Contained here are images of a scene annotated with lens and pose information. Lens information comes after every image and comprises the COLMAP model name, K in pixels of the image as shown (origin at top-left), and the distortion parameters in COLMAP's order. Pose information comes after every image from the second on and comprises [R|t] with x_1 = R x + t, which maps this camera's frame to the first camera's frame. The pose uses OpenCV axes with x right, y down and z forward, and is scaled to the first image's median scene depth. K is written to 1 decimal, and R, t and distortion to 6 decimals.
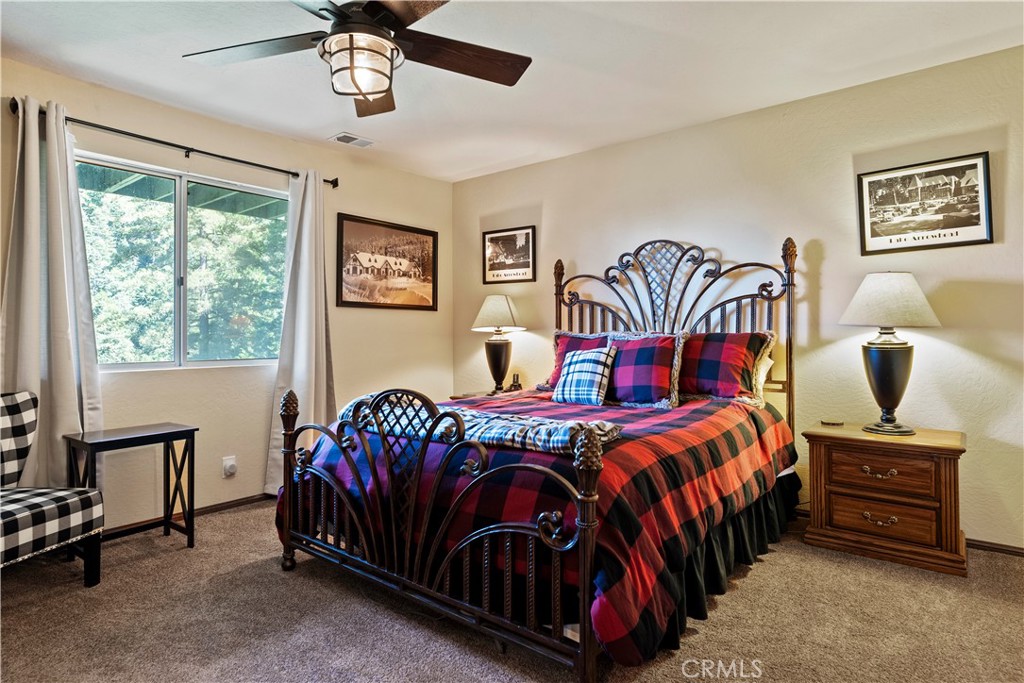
lens RADIAL K [[555.1, 0, 512.0], [0, 555.1, 341.5], [0, 0, 1]] dist [-0.004044, 0.000178]
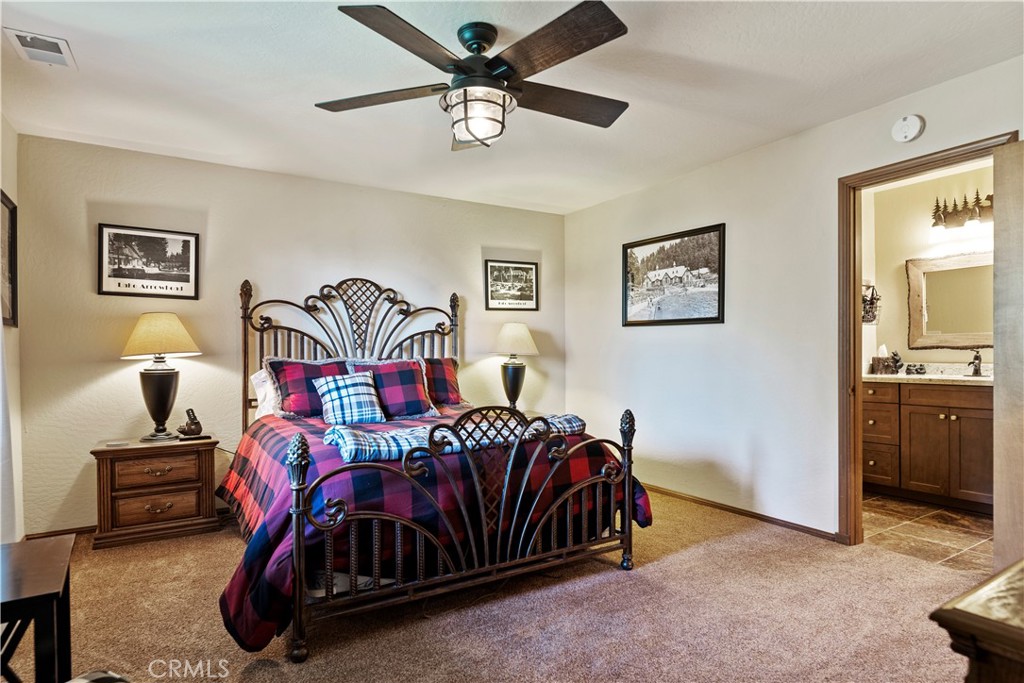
lens RADIAL K [[563.9, 0, 513.1], [0, 563.9, 357.4], [0, 0, 1]] dist [0.003108, 0.000217]
pose [[0.344912, -0.002923, 0.938630, -0.840559], [0.020534, 0.999779, -0.004432, -0.007796], [-0.938410, 0.020803, 0.344896, 0.343576]]
